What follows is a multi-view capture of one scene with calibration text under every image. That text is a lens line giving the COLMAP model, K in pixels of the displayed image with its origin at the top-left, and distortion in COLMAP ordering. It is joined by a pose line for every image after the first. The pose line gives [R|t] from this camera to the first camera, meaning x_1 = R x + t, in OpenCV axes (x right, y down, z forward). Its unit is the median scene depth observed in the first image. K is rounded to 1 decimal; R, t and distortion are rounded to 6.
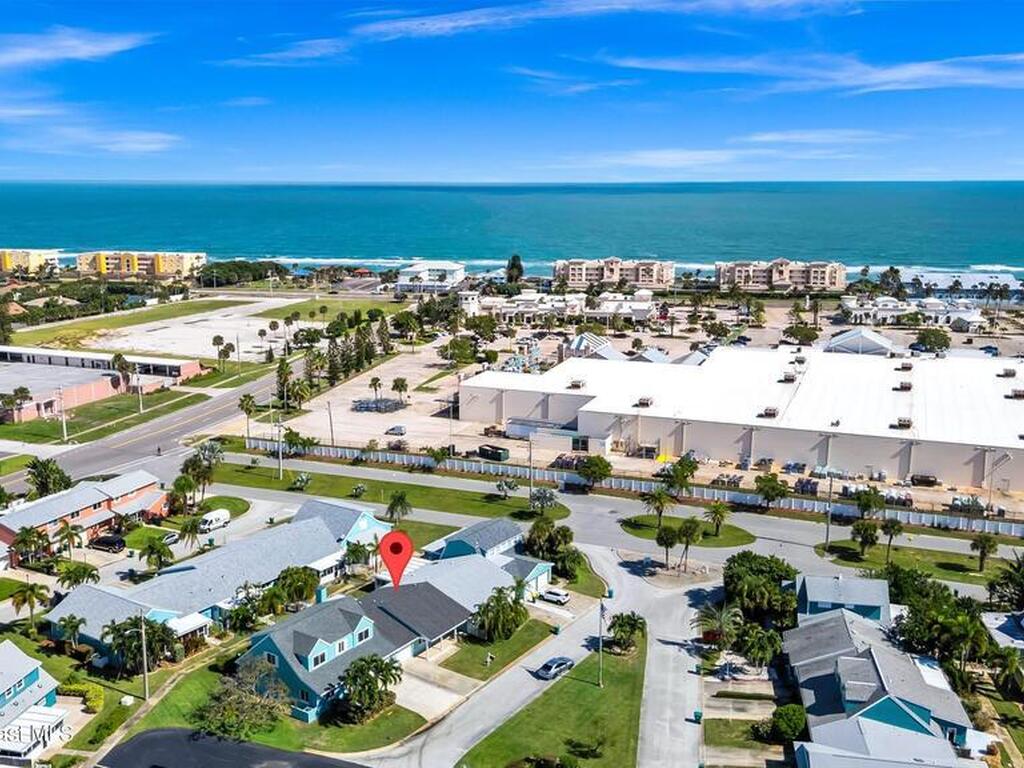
lens RADIAL K [[1004.3, 0, 512.0], [0, 1004.3, 384.0], [0, 0, 1]] dist [0.156362, -0.333273]
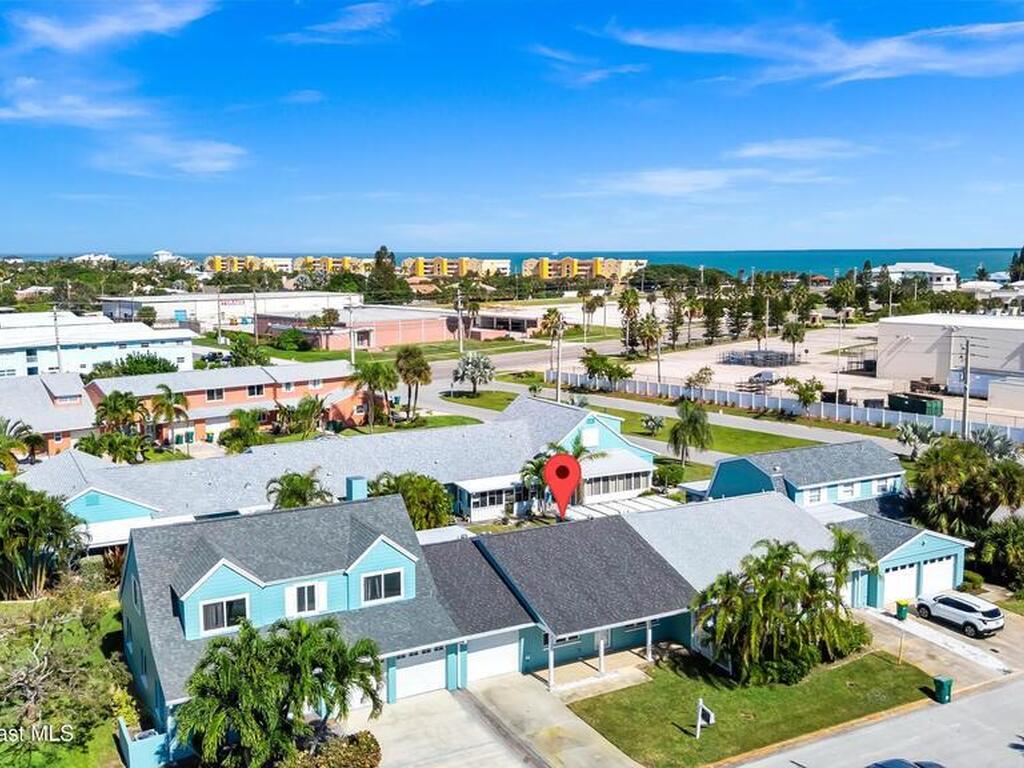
lens RADIAL K [[1004.3, 0, 512.0], [0, 1004.3, 384.0], [0, 0, 1]] dist [0.156362, -0.333273]
pose [[0.888379, 0.057839, -0.455453, 0.059864], [-0.088483, 0.995004, -0.046230, 0.147923], [0.450504, 0.081370, 0.889058, 0.537711]]
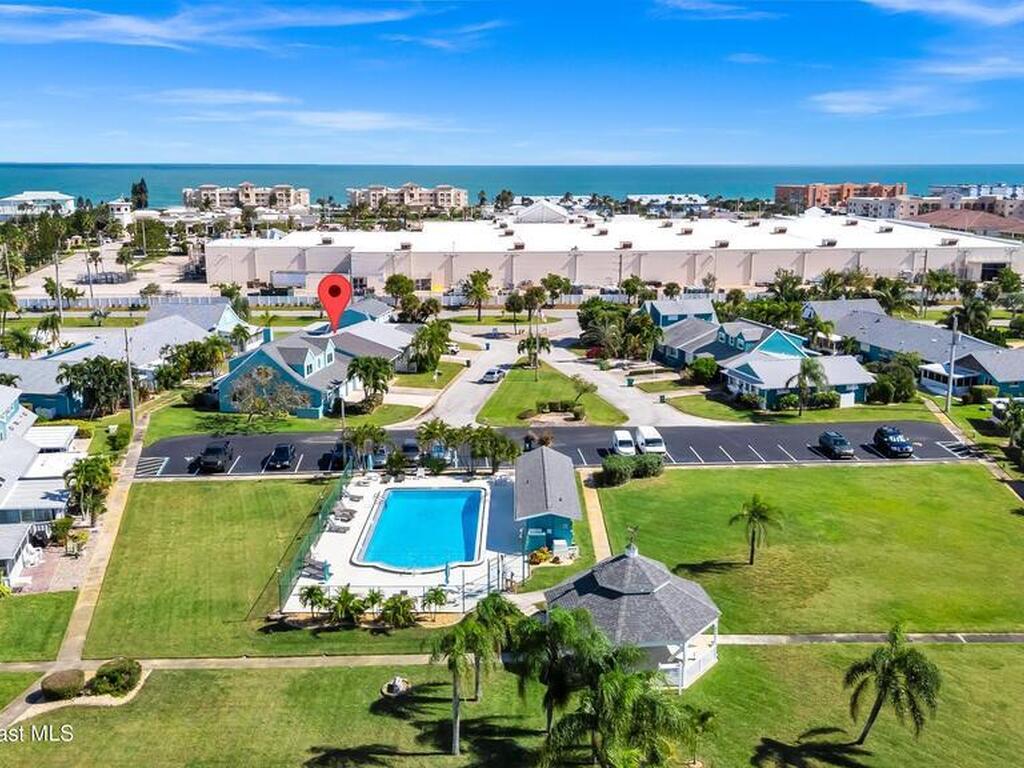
lens RADIAL K [[1004.3, 0, 512.0], [0, 1004.3, 384.0], [0, 0, 1]] dist [0.156362, -0.333273]
pose [[0.904800, -0.091243, 0.415947, -0.336211], [0.085416, 0.995811, 0.032640, 0.207729], [-0.417183, 0.005995, 0.908803, -0.029214]]
